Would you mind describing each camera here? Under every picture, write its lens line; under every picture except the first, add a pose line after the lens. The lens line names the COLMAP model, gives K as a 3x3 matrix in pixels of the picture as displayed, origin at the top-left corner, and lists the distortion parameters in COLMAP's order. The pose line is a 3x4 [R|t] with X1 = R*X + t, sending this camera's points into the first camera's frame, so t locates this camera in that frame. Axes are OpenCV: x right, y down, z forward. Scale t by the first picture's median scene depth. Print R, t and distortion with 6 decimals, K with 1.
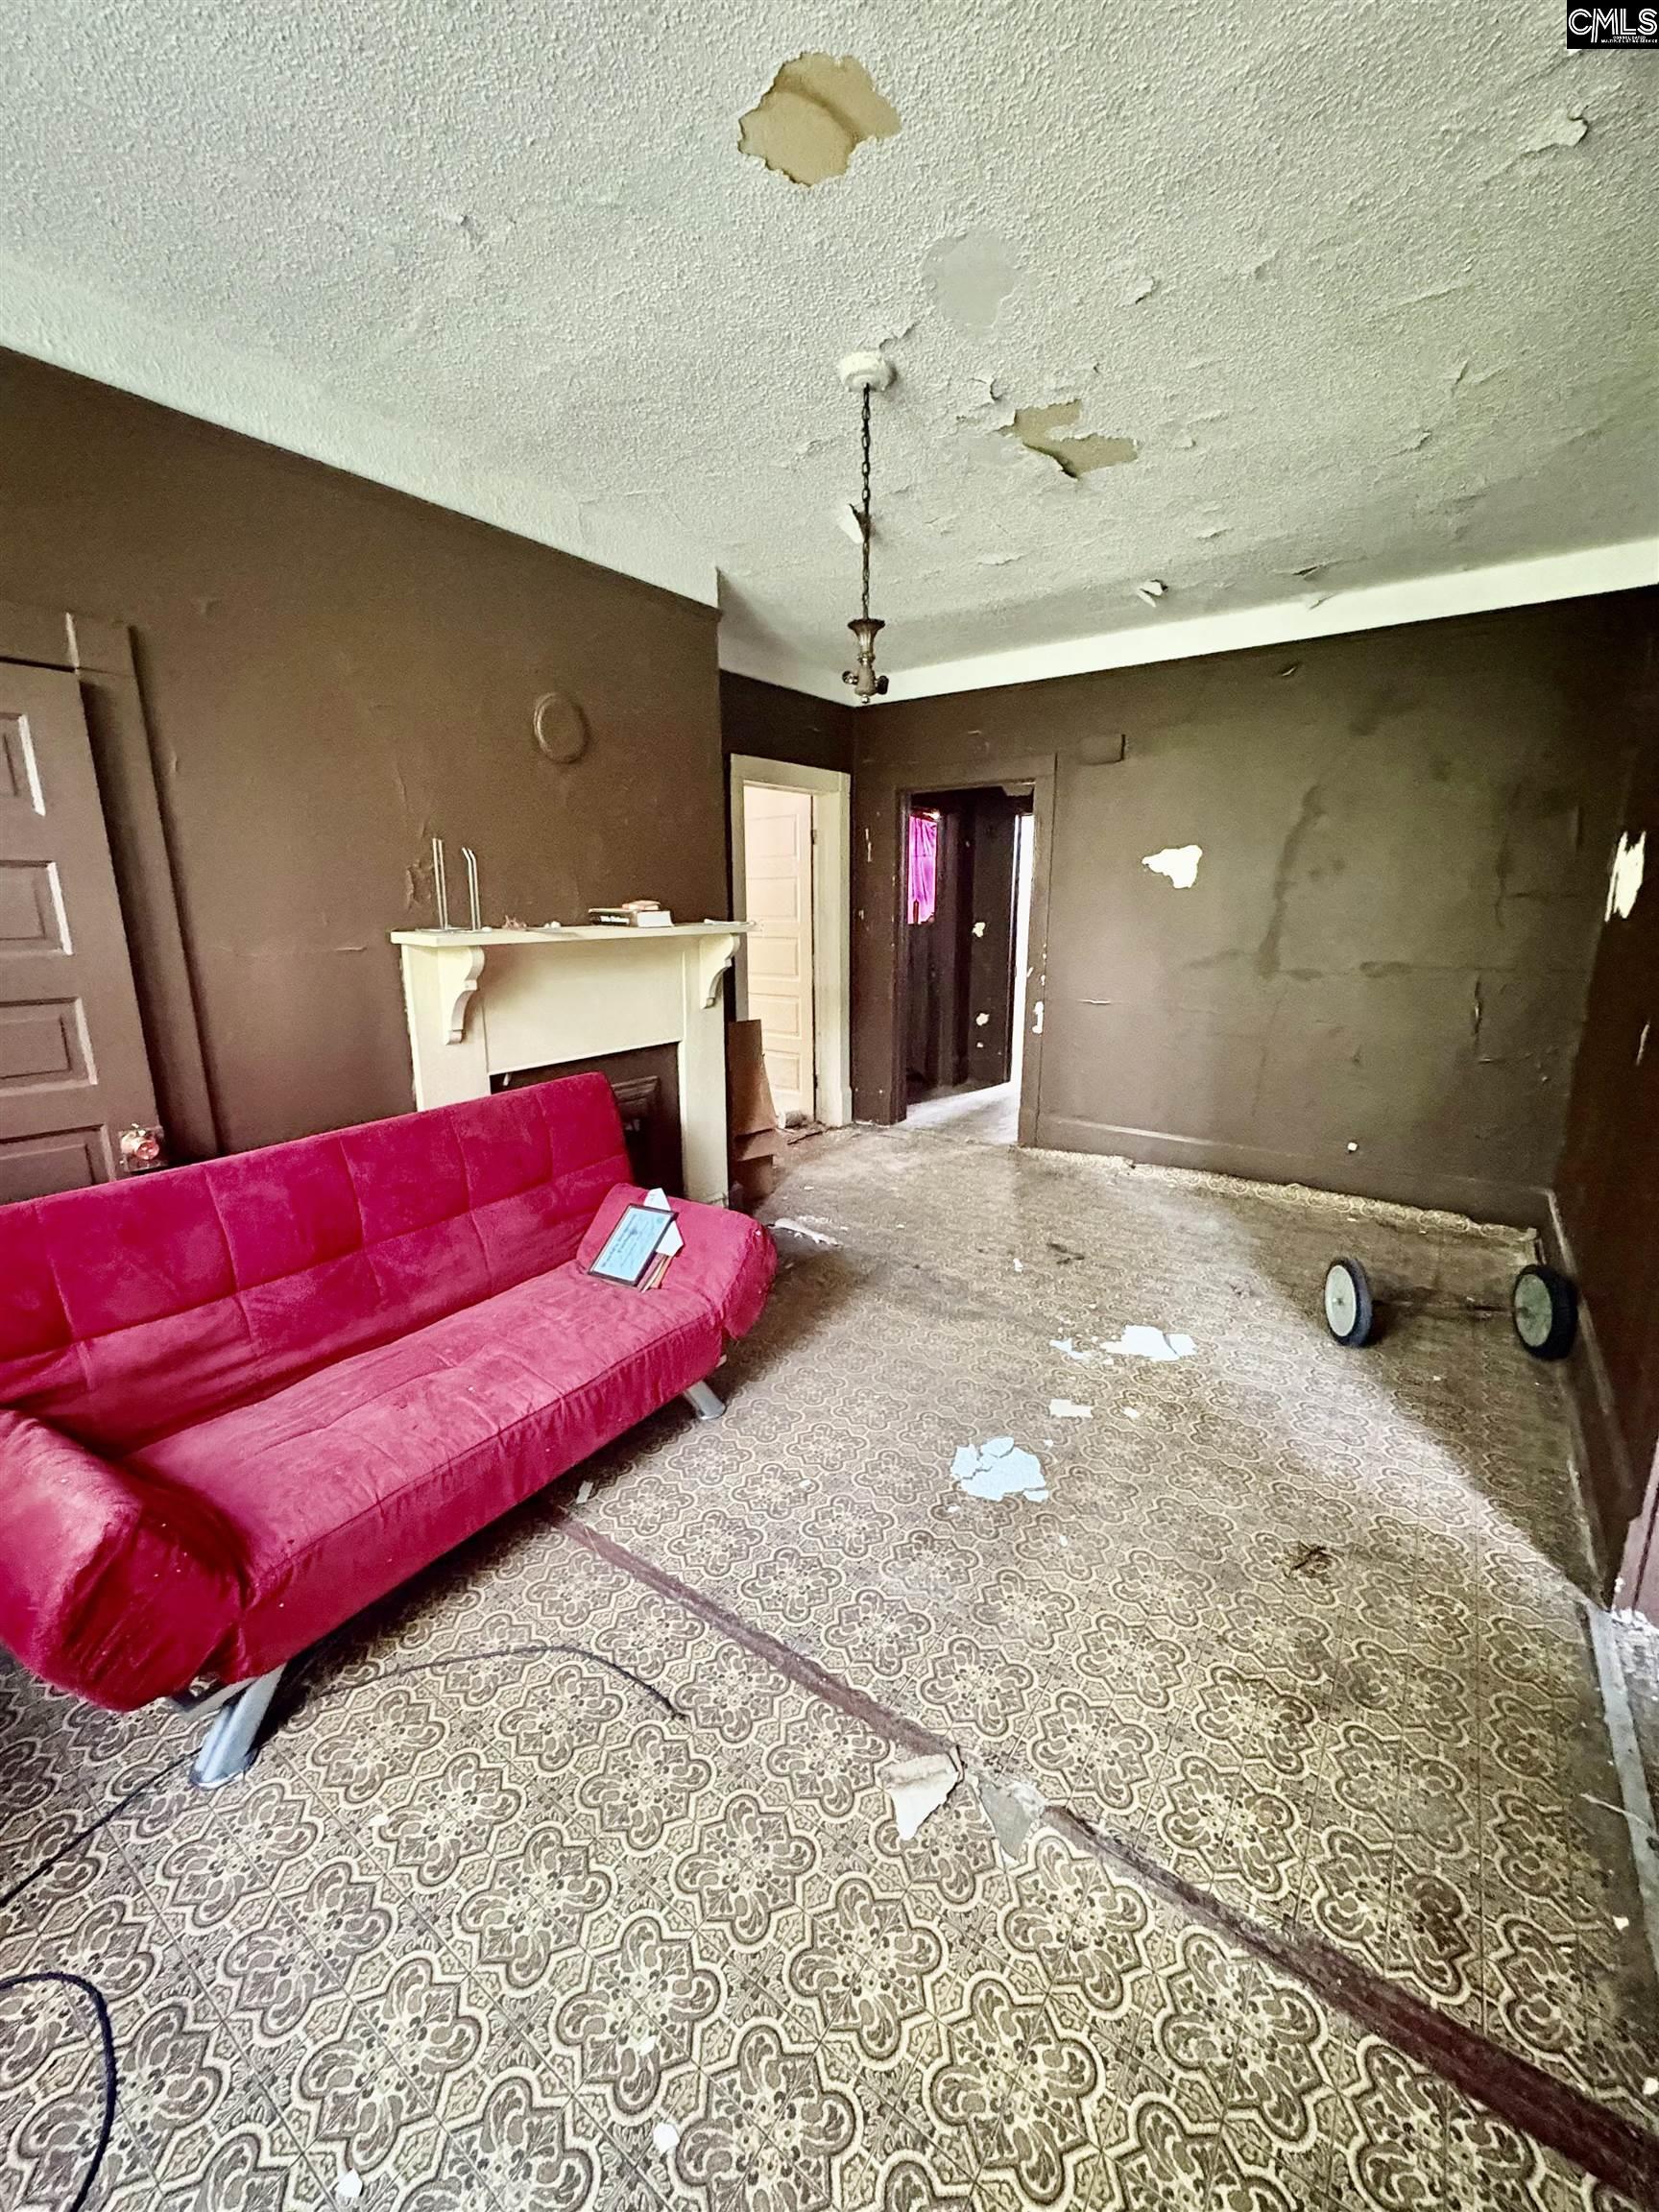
lens RADIAL K [[878.6, 0, 815.7], [0, 878.6, 1111.7], [0, 0, 1]] dist [0.000548, 0.000494]
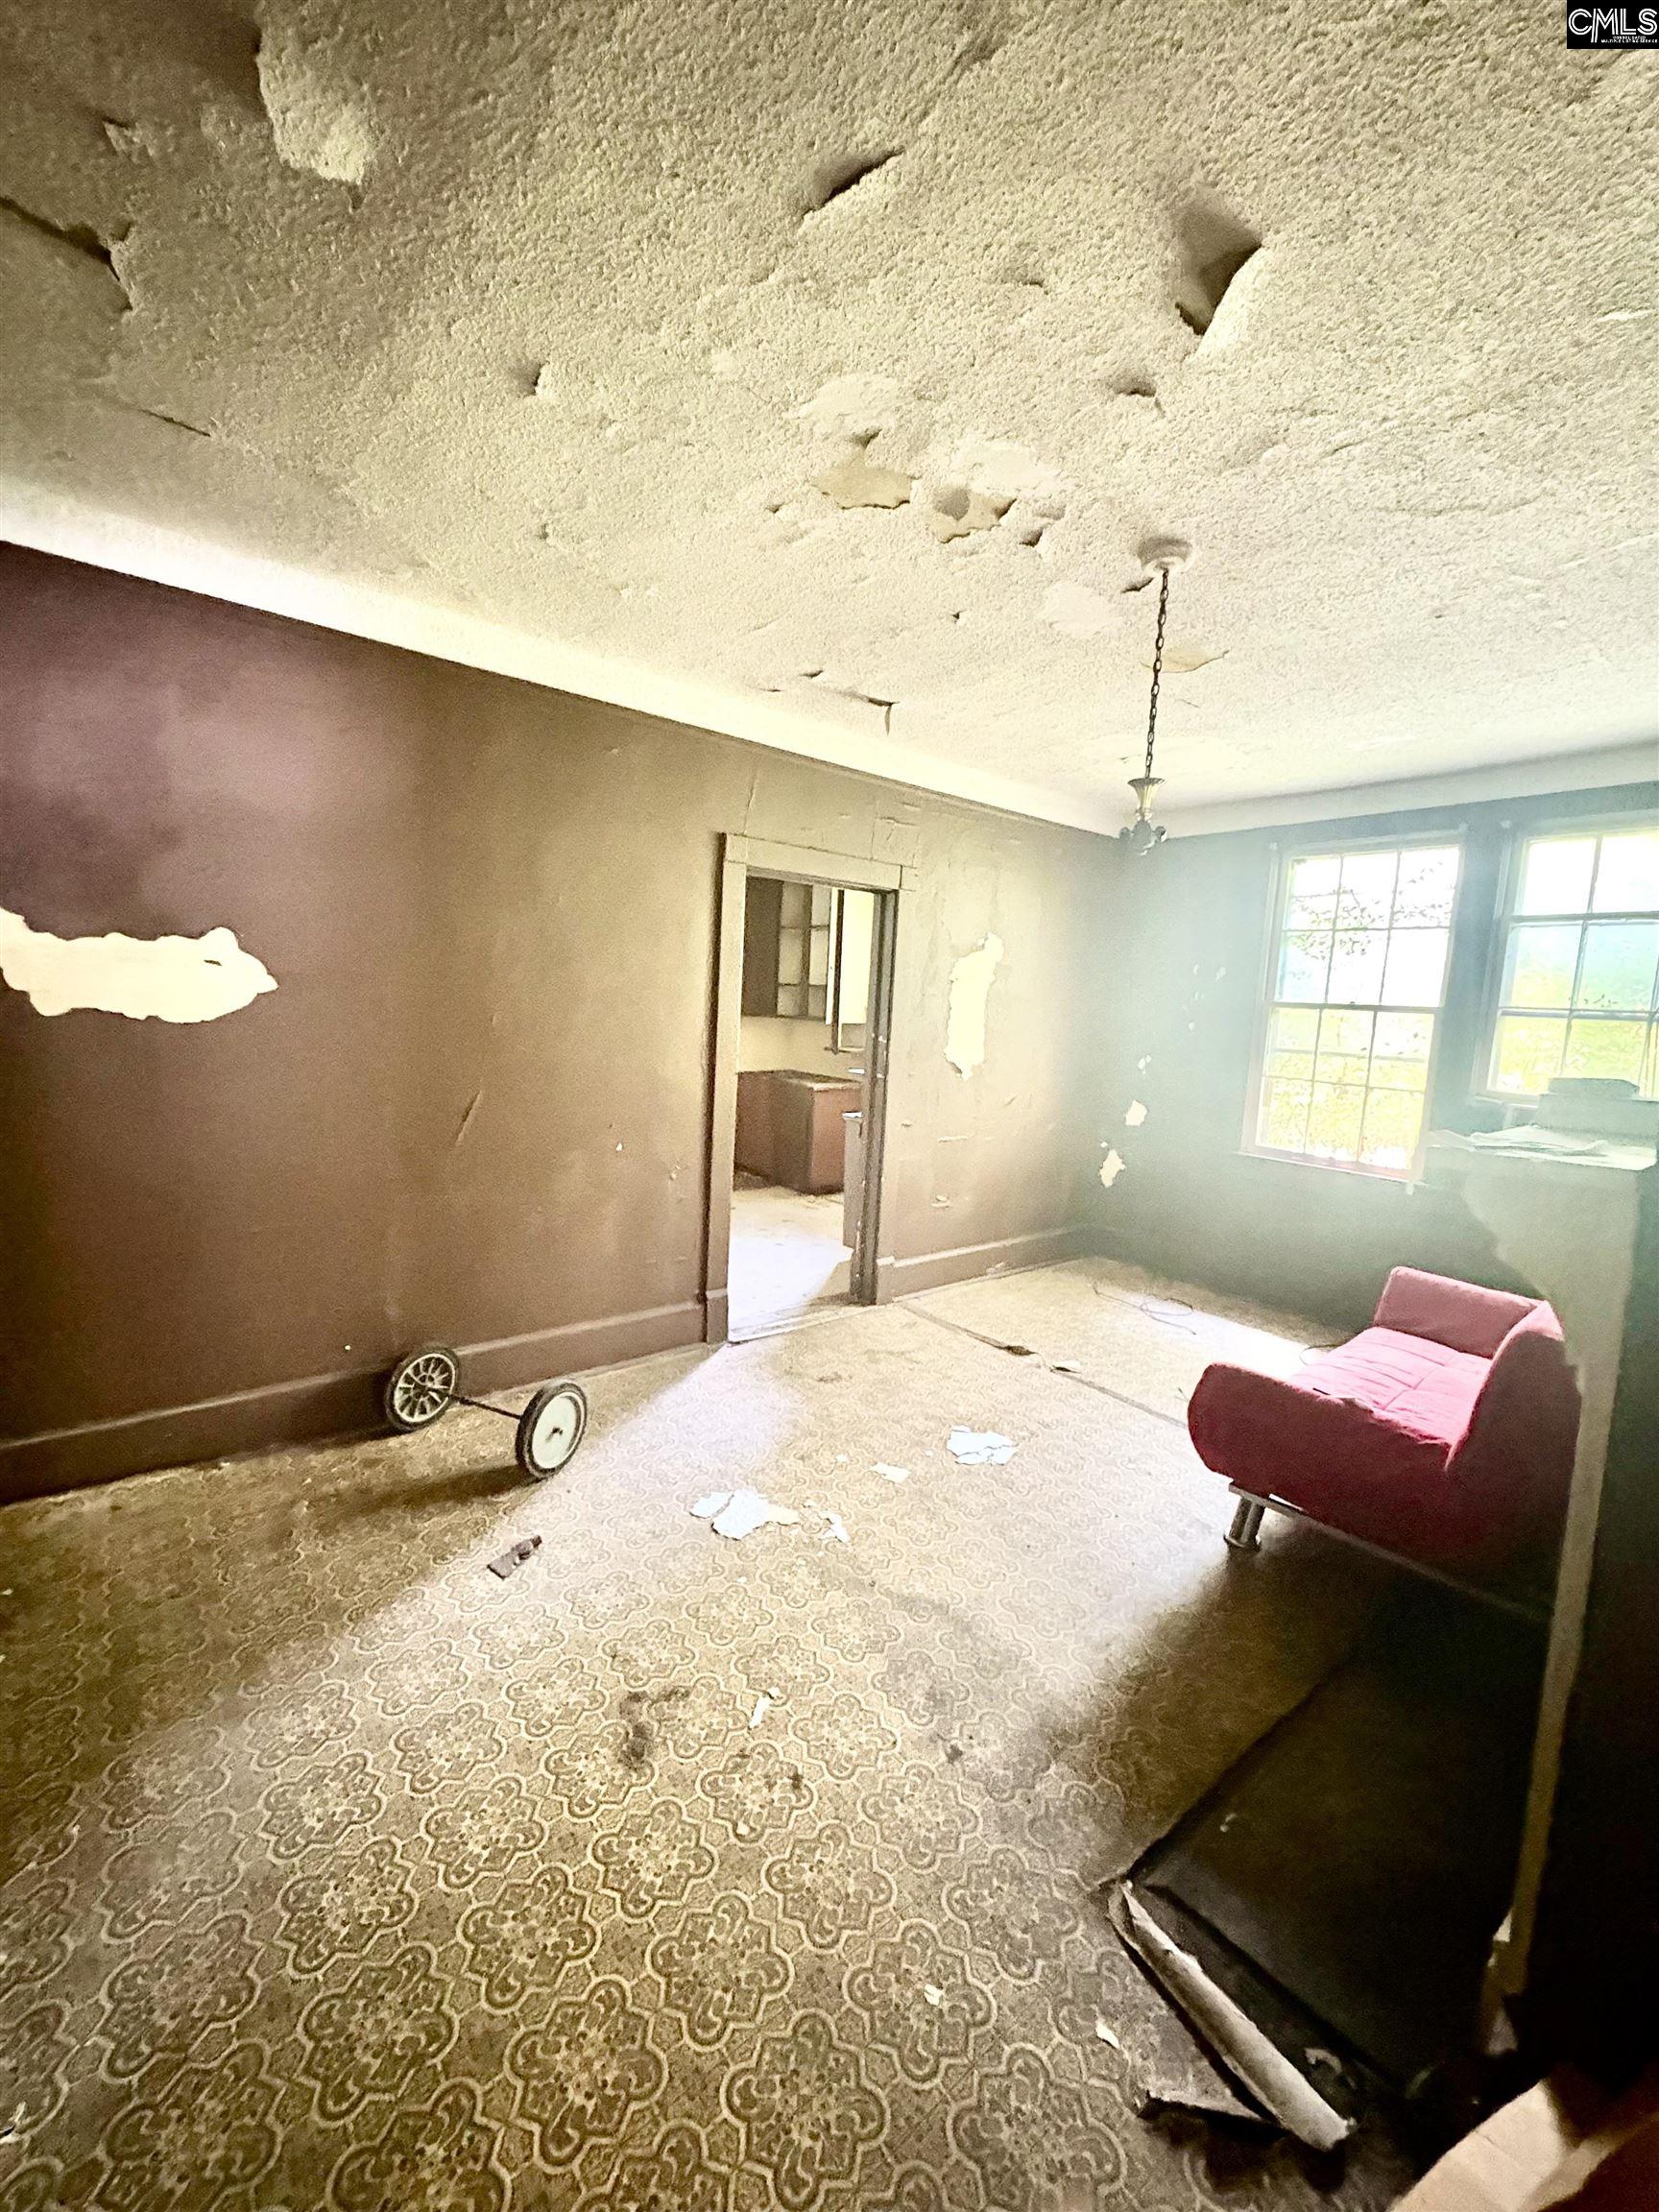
lens RADIAL K [[878.6, 0, 835.5], [0, 878.6, 1105.3], [0, 0, 1]] dist [0.000548, 0.000494]
pose [[-0.966920, -0.068179, 0.245800, 0.109178], [0.019812, 0.940634, 0.338845, -0.458914], [-0.254309, 0.332505, -0.908167, 1.791948]]
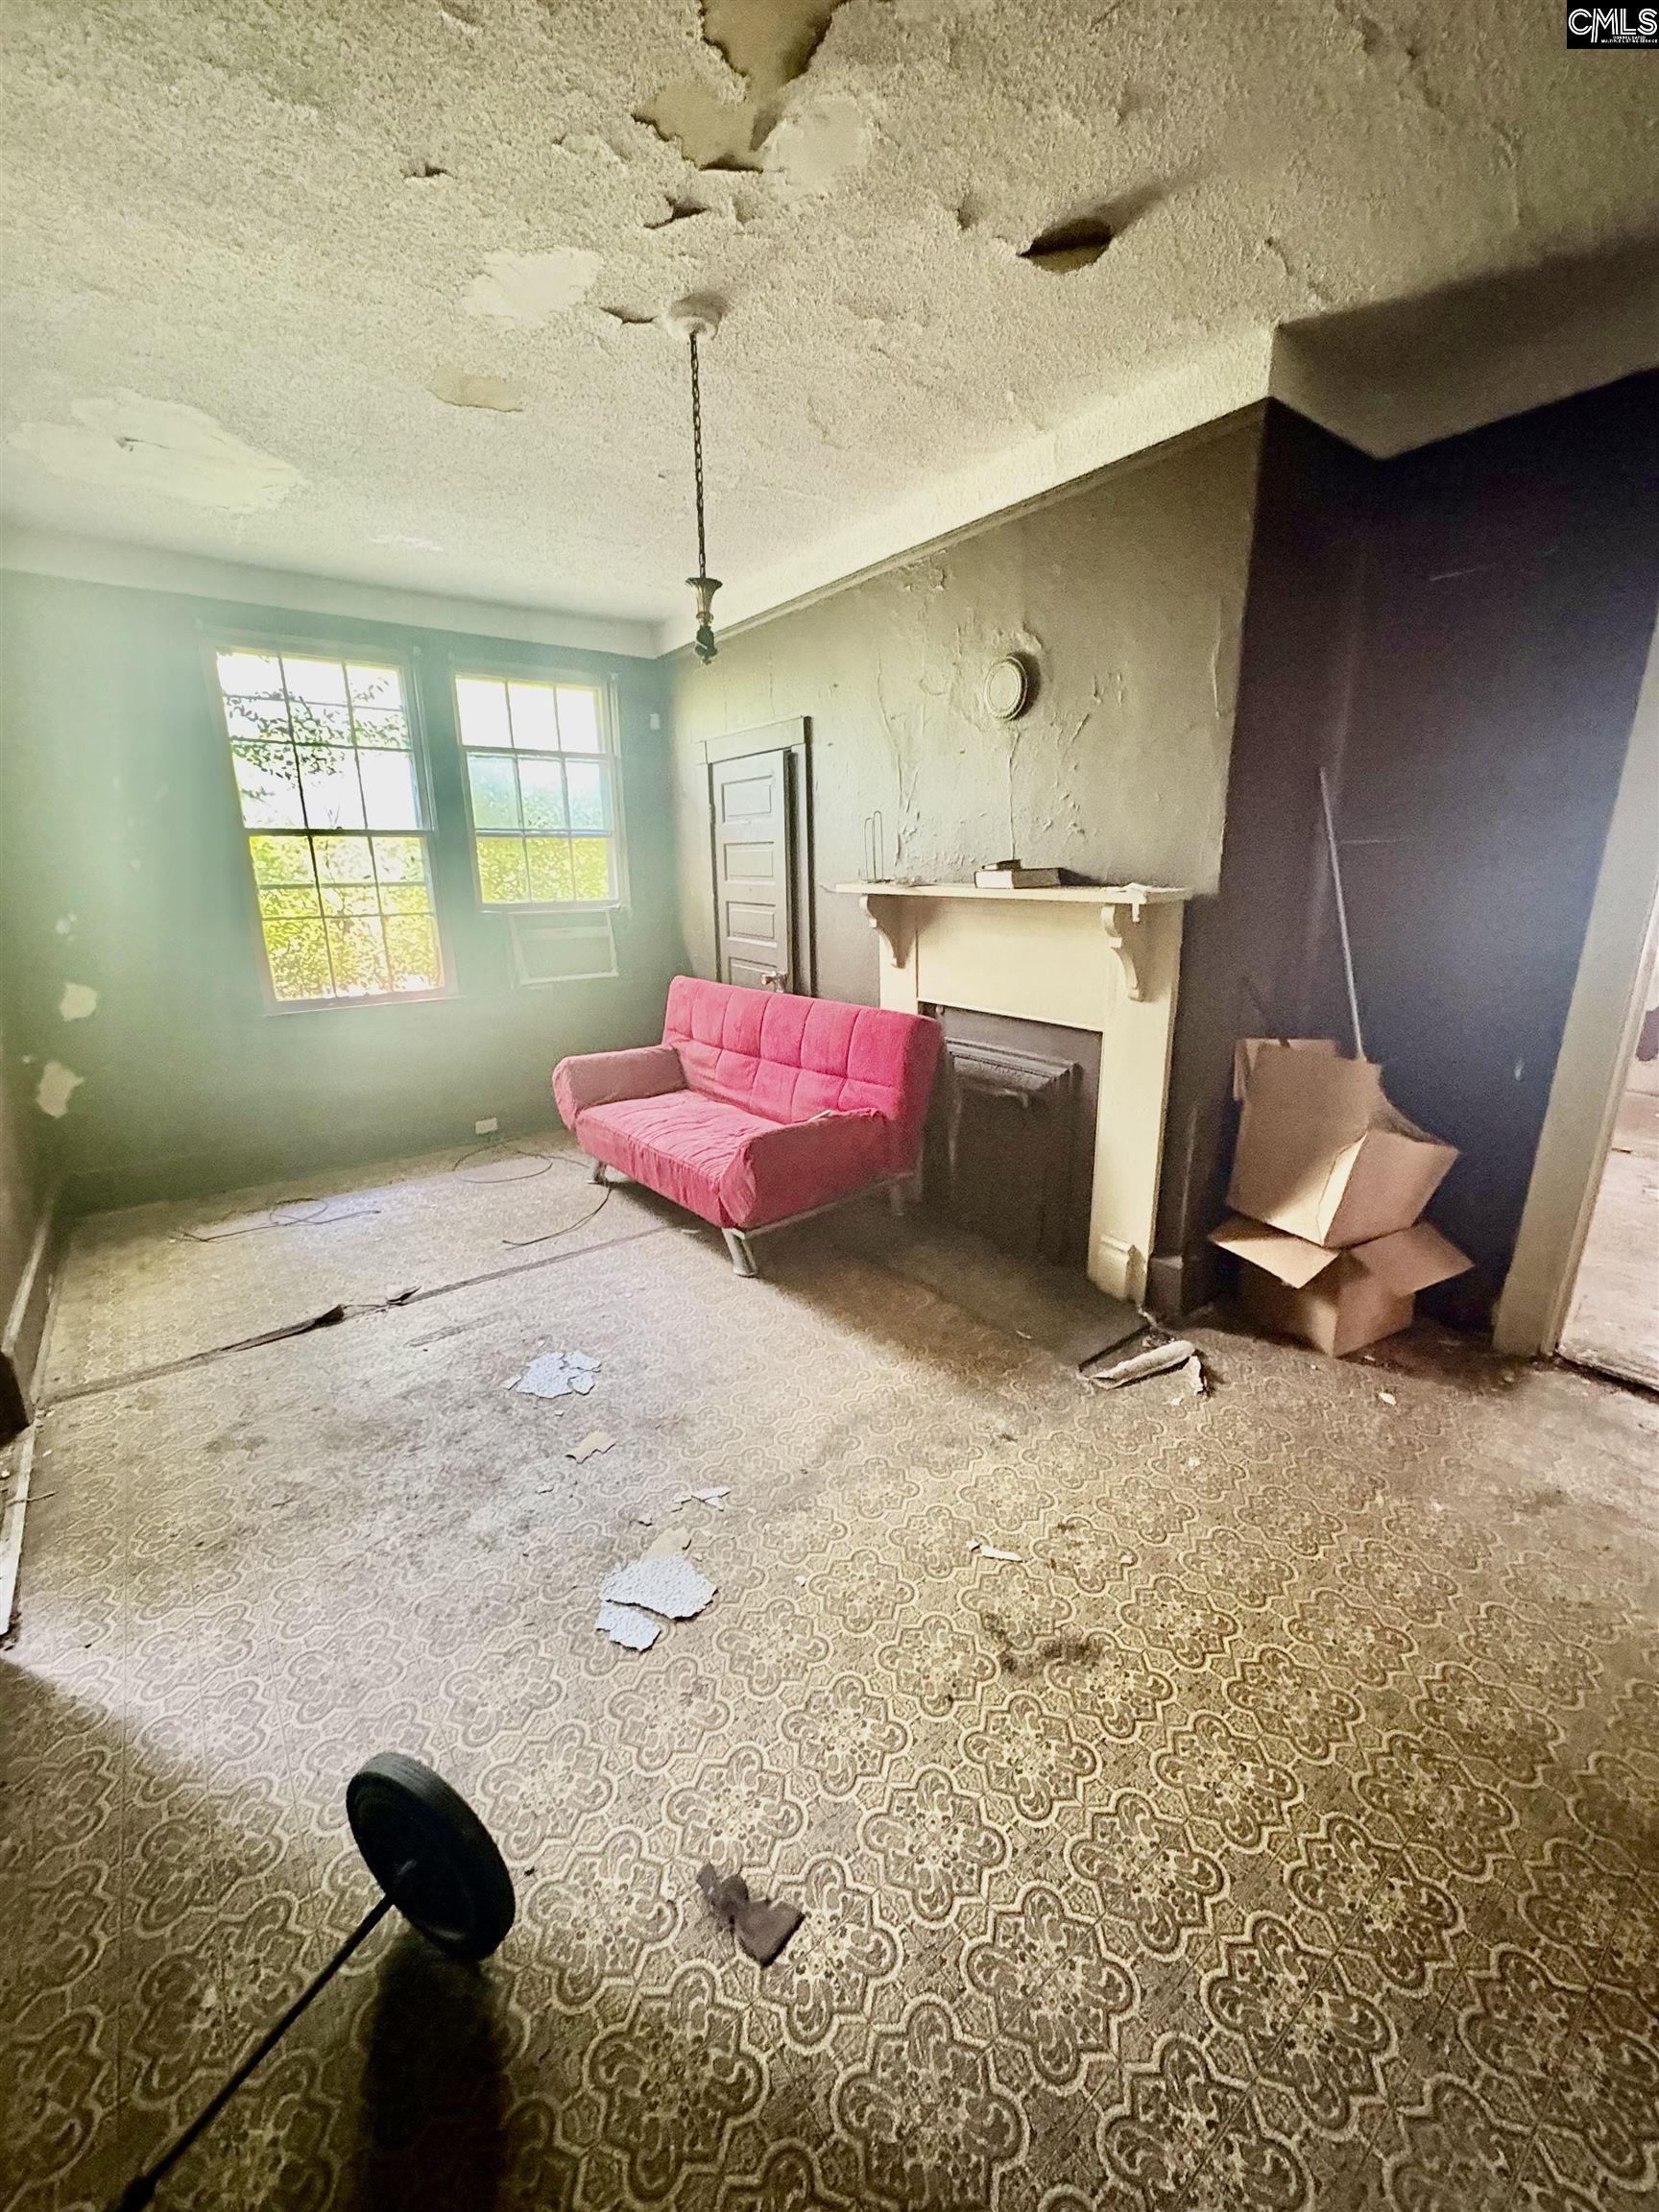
lens RADIAL K [[878.6, 0, 821.9], [0, 878.6, 1101.4], [0, 0, 1]] dist [0.000548, 0.000494]
pose [[-0.293749, 0.264020, -0.918697, 0.900062], [-0.209323, 0.920004, 0.331326, -0.308199], [0.932682, 0.289631, -0.214984, 1.246872]]
